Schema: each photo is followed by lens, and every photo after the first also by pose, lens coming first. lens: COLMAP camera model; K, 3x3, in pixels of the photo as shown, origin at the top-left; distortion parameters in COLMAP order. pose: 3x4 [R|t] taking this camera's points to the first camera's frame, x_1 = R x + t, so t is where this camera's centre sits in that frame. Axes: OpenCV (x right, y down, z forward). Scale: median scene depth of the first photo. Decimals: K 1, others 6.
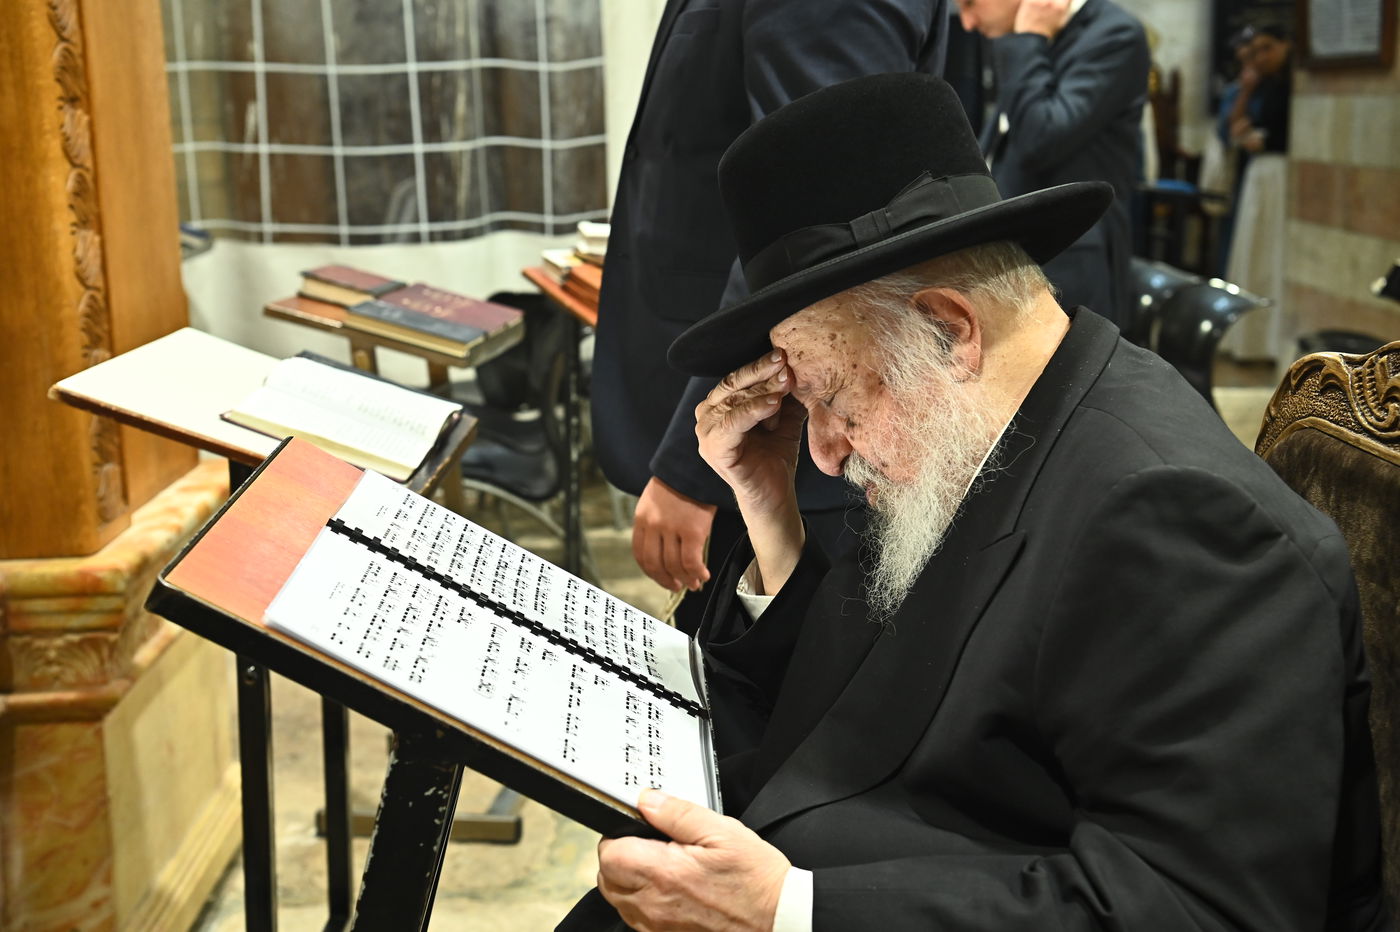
lens RADIAL K [[1794.1, 0, 700.0], [0, 1794.1, 466.0], [0, 0, 1]] dist [0.106636, 0.108260]
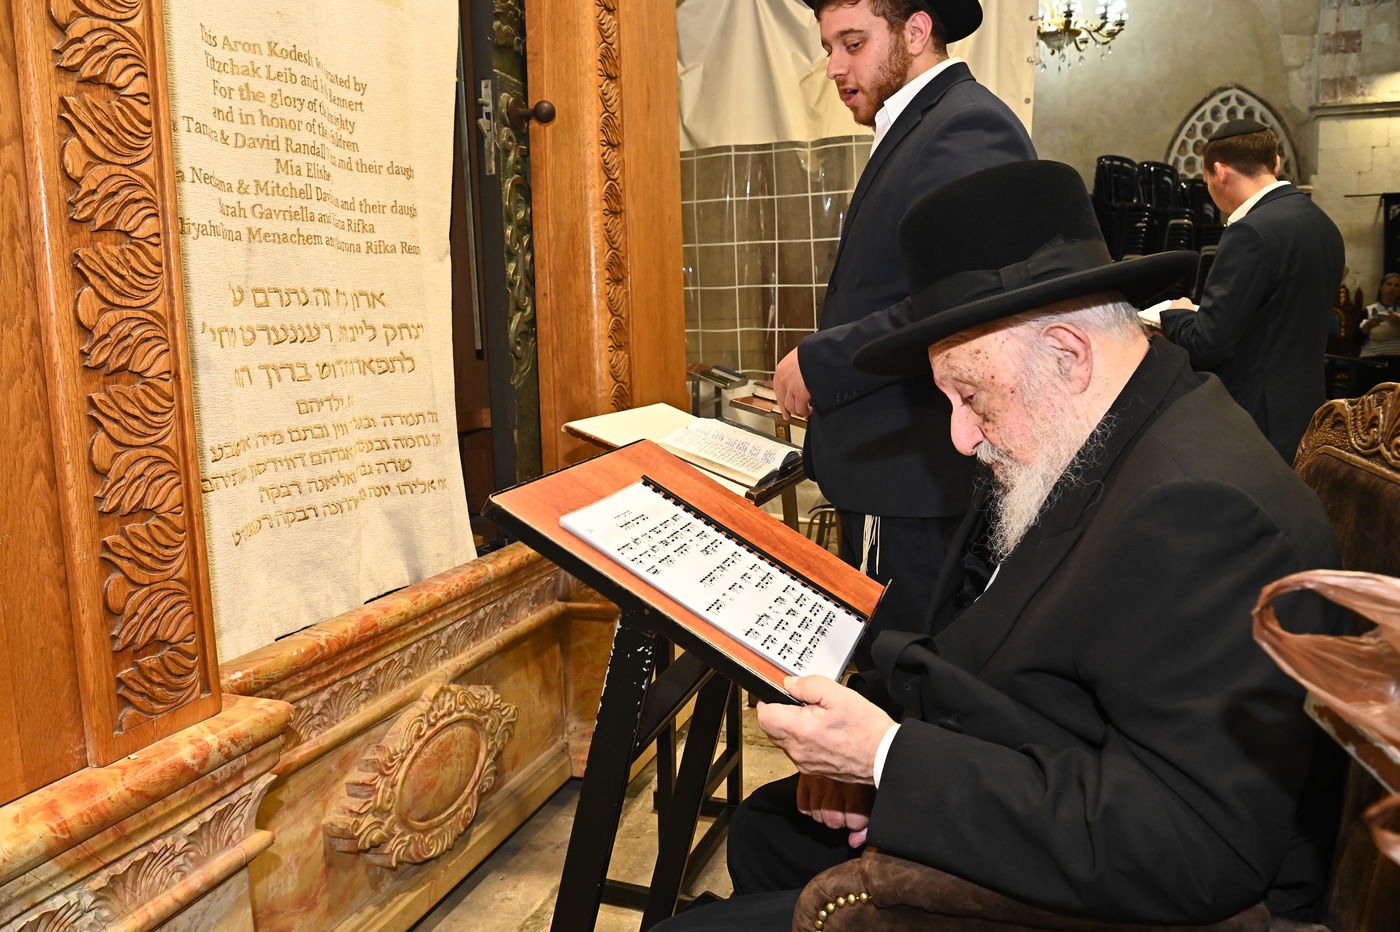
lens RADIAL K [[1005.6, 0, 700.0], [0, 1005.6, 466.0], [0, 0, 1]] dist [-0.073344, 0.027031]
pose [[0.940825, 0.035744, -0.337003, 0.099179], [-0.053578, 0.997604, -0.043763, 0.030939], [0.334632, 0.059229, 0.940486, 0.107349]]
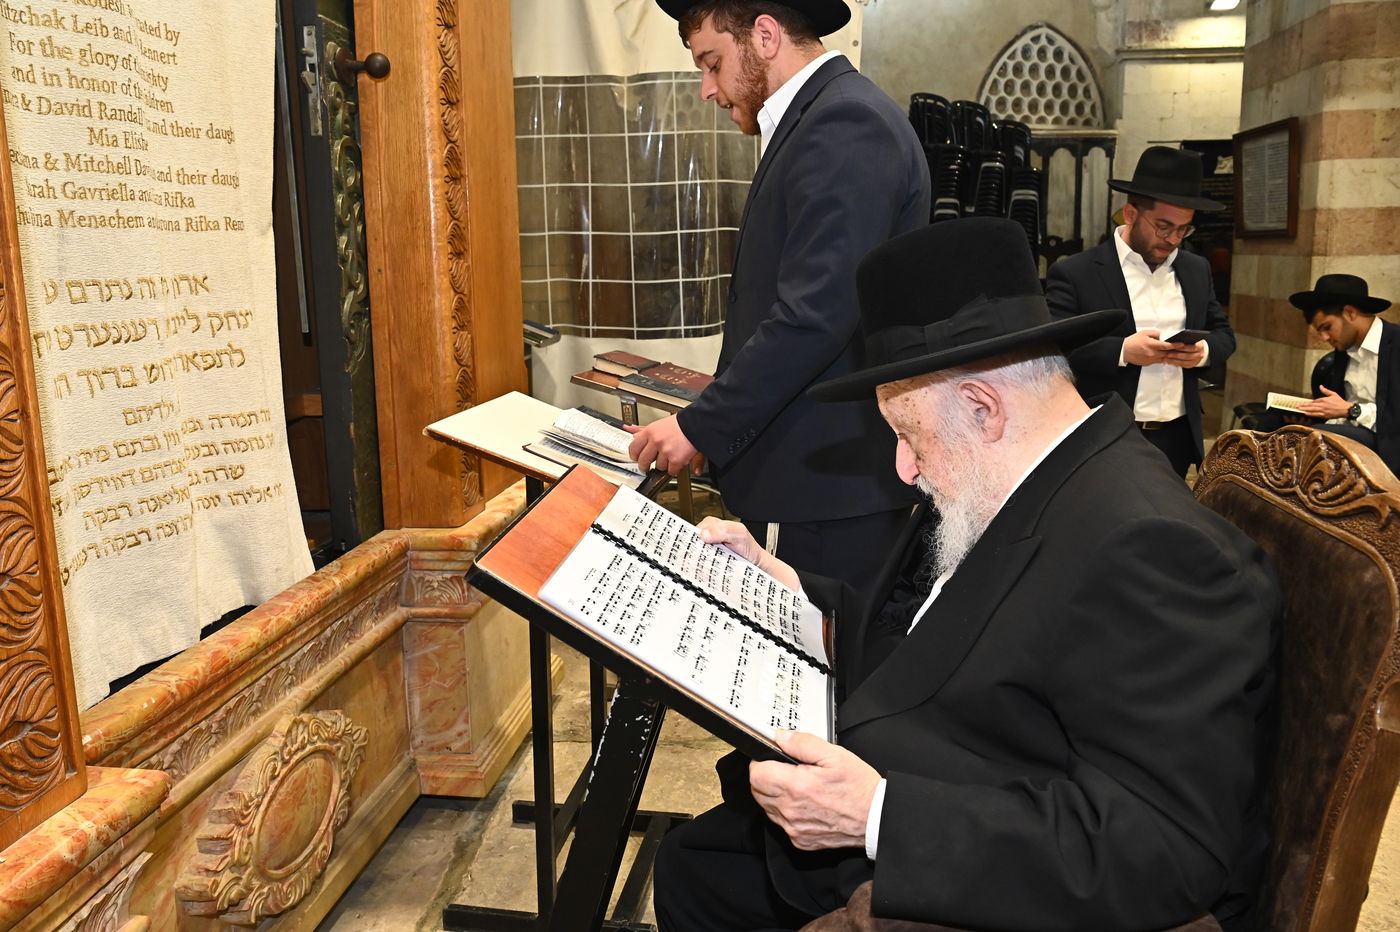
lens RADIAL K [[1087.2, 0, 700.0], [0, 1087.2, 466.0], [0, 0, 1]] dist [-0.061513, 0.035285]
pose [[0.989196, 0.029299, -0.143639, 0.028069], [-0.029937, 0.999549, -0.002284, -0.012921], [0.143507, 0.006560, 0.989628, 0.064510]]
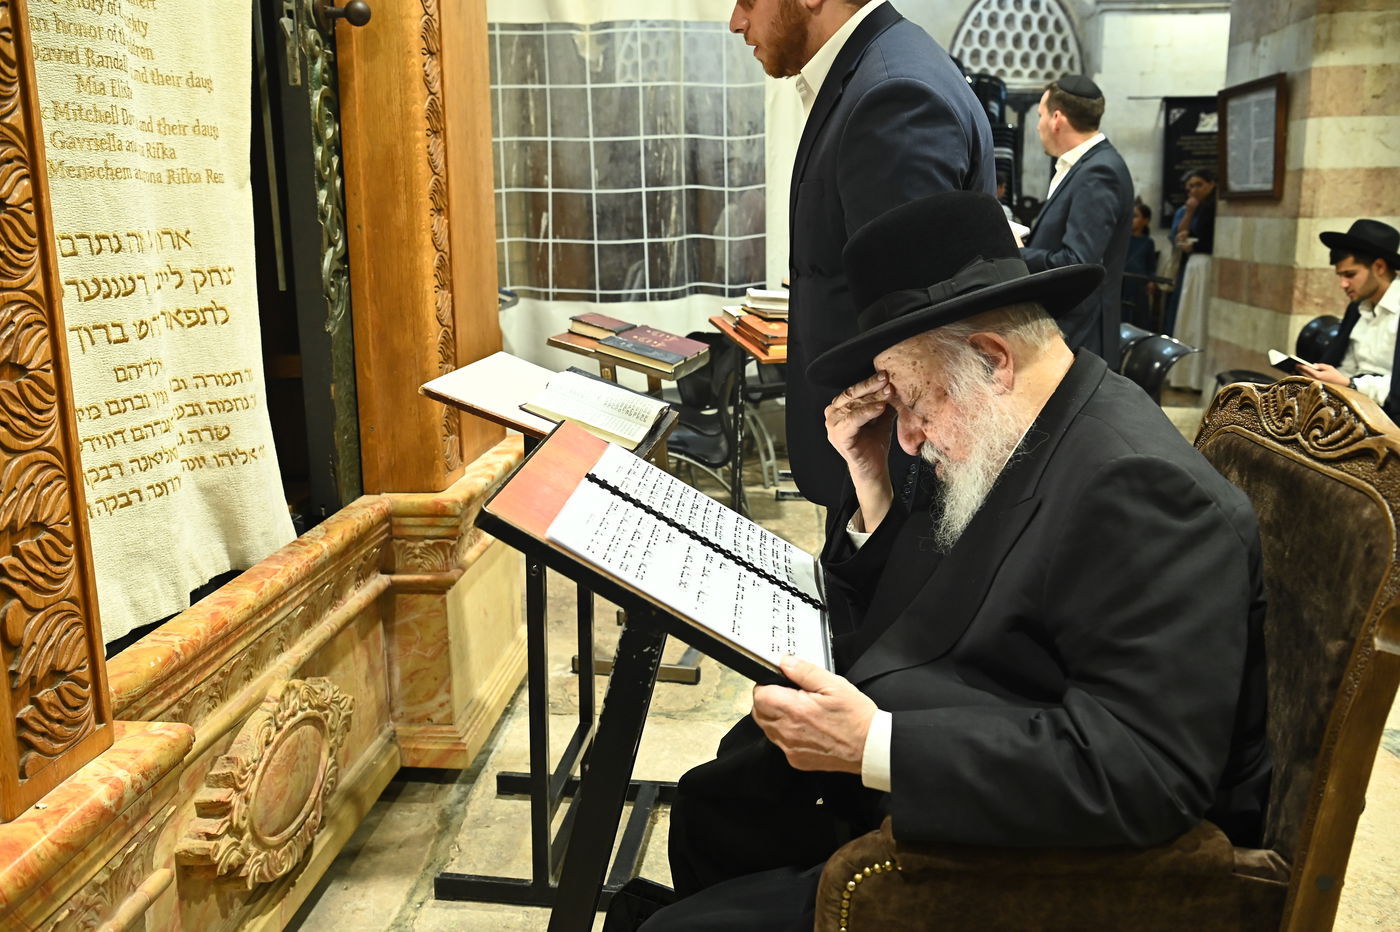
lens RADIAL K [[1155.2, 0, 700.0], [0, 1155.2, 466.0], [0, 0, 1]] dist [-0.051218, 0.049621]
pose [[0.994379, 0.029734, -0.101621, -0.003419], [-0.027974, 0.999434, 0.018698, 0.000954], [0.102119, -0.015750, 0.994647, 0.007842]]
